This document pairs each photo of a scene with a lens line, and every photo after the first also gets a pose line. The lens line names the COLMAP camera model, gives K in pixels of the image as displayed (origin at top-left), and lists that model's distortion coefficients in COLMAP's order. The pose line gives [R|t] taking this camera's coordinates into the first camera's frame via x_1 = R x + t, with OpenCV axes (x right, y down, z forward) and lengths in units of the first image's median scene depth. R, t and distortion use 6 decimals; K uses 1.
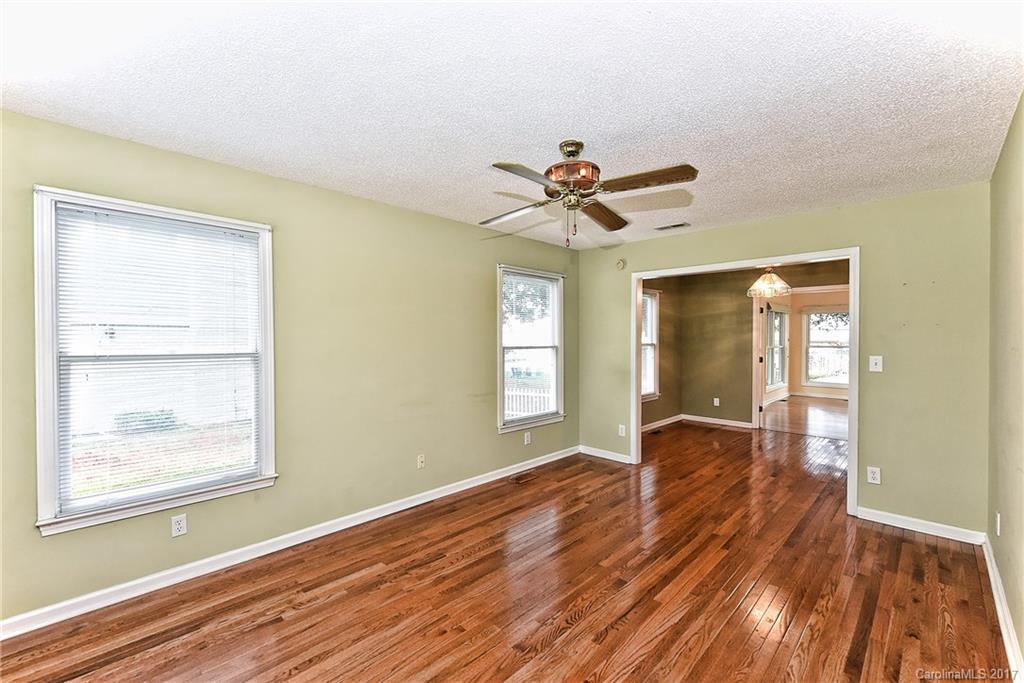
lens RADIAL K [[436.0, 0, 510.1], [0, 436.0, 341.3], [0, 0, 1]] dist [-0.004666, 0.000521]
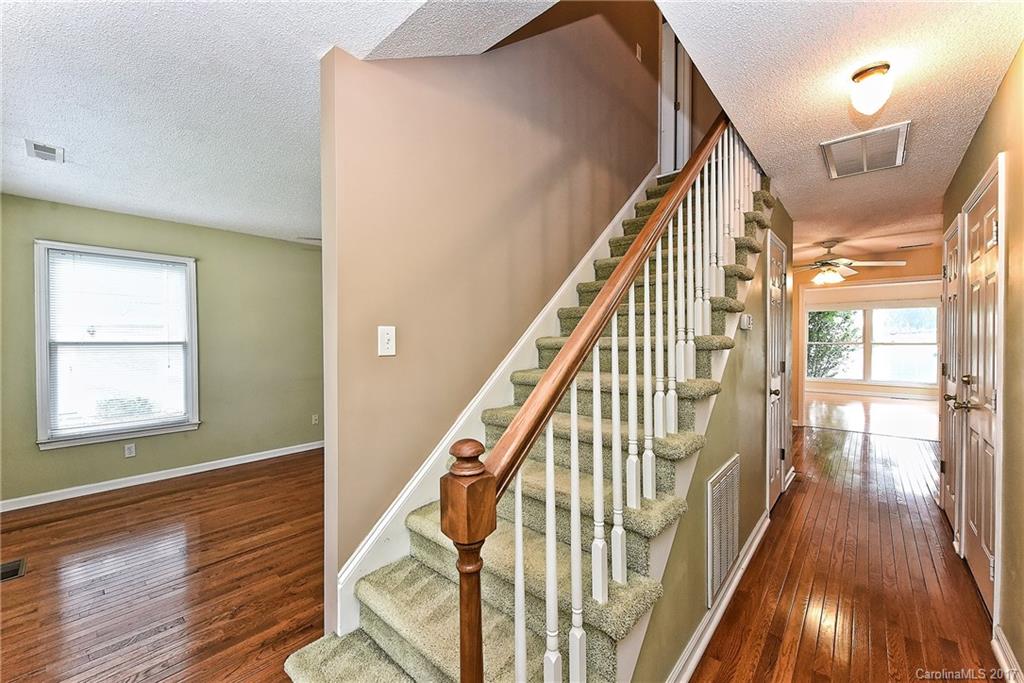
lens RADIAL K [[410.6, 0, 508.3], [0, 410.6, 342.6], [0, 0, 1]] dist [-0.000404, -0.000568]
pose [[0.998822, 0.004606, 0.048307, 0.515795], [-0.005124, 0.999930, 0.010622, 0.010487], [-0.048255, -0.010857, 0.998776, -0.528749]]
